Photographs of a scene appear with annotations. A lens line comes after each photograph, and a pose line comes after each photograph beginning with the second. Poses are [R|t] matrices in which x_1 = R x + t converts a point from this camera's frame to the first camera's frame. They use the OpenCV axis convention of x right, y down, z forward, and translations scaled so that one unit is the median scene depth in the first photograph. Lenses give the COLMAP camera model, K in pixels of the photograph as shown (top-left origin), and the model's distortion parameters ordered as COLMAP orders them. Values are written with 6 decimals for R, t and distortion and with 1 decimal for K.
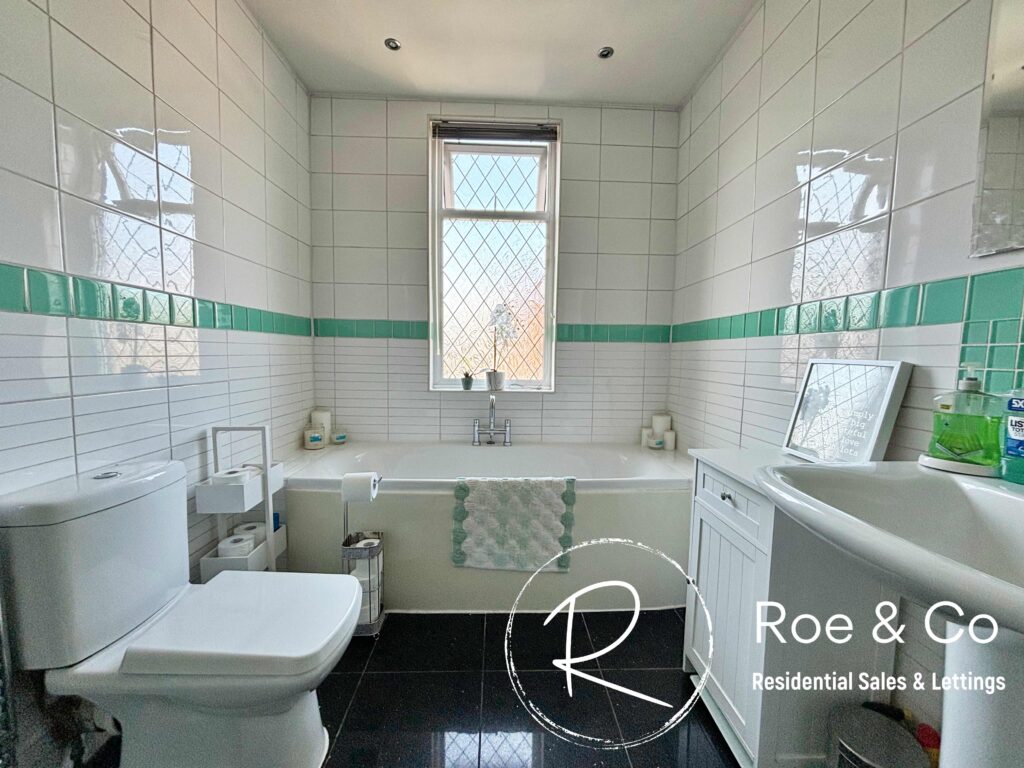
lens RADIAL K [[409.5, 0, 510.7], [0, 409.5, 382.5], [0, 0, 1]] dist [-0.000672, -0.000705]
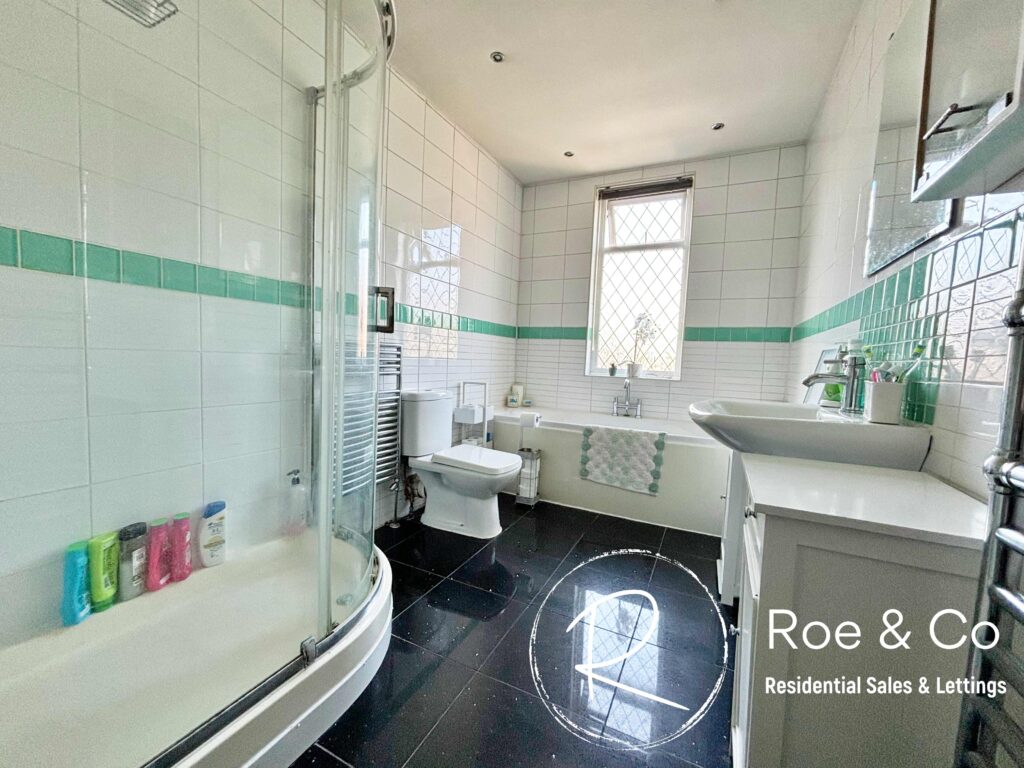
lens RADIAL K [[409.5, 0, 510.7], [0, 409.5, 382.5], [0, 0, 1]] dist [-0.000672, -0.000705]
pose [[0.877742, 0.049690, -0.476551, 0.265674], [-0.060619, 0.998132, -0.007577, 0.074484], [0.475284, 0.035538, 0.879114, -0.403330]]
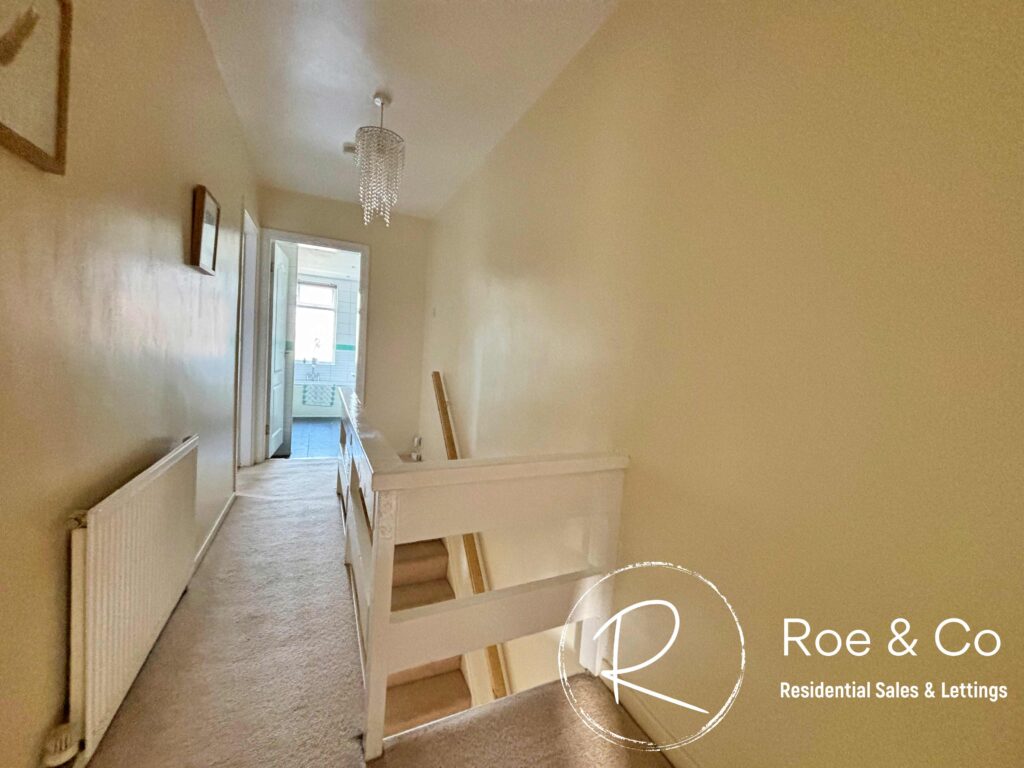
lens RADIAL K [[409.5, 0, 510.7], [0, 409.5, 382.5], [0, 0, 1]] dist [-0.000672, -0.000705]
pose [[0.913614, 0.019658, 0.406106, 0.070437], [-0.020910, 0.999780, -0.001353, 0.138294], [-0.406044, -0.007256, 0.913825, -2.629976]]
